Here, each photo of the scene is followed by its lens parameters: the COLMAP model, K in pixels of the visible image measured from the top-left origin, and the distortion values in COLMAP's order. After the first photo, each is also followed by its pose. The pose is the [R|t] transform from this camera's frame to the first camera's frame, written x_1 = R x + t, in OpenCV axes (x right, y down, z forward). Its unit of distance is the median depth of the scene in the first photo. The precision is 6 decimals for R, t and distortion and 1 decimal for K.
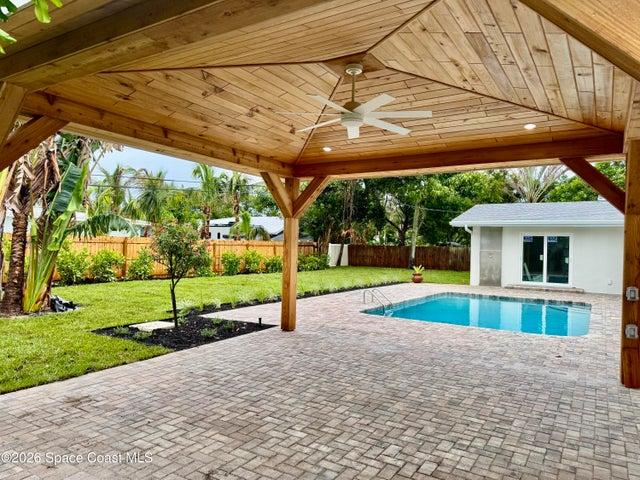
lens RADIAL K [[448.2, 0, 320.0], [0, 448.2, 240.0], [0, 0, 1]] dist [0.098561, -0.068790]
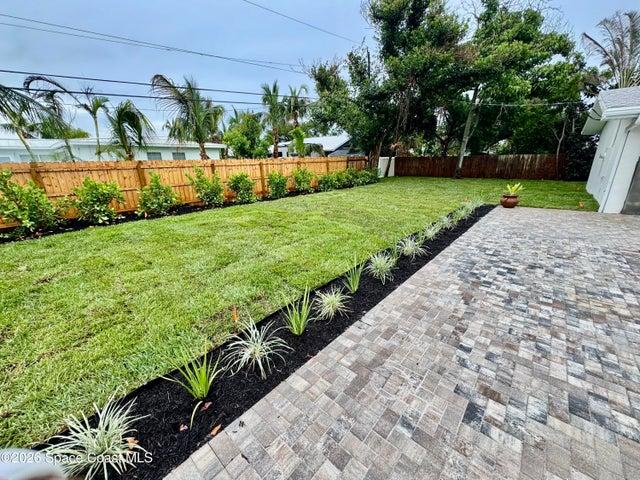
lens RADIAL K [[258.7, 0, 320.0], [0, 258.7, 240.0], [0, 0, 1]] dist [-0.013934, -0.000015]
pose [[0.985042, 0.008199, -0.172121, -0.015037], [0.045814, 0.950456, 0.307465, 0.000198], [0.166114, -0.310752, 0.935863, 0.400419]]
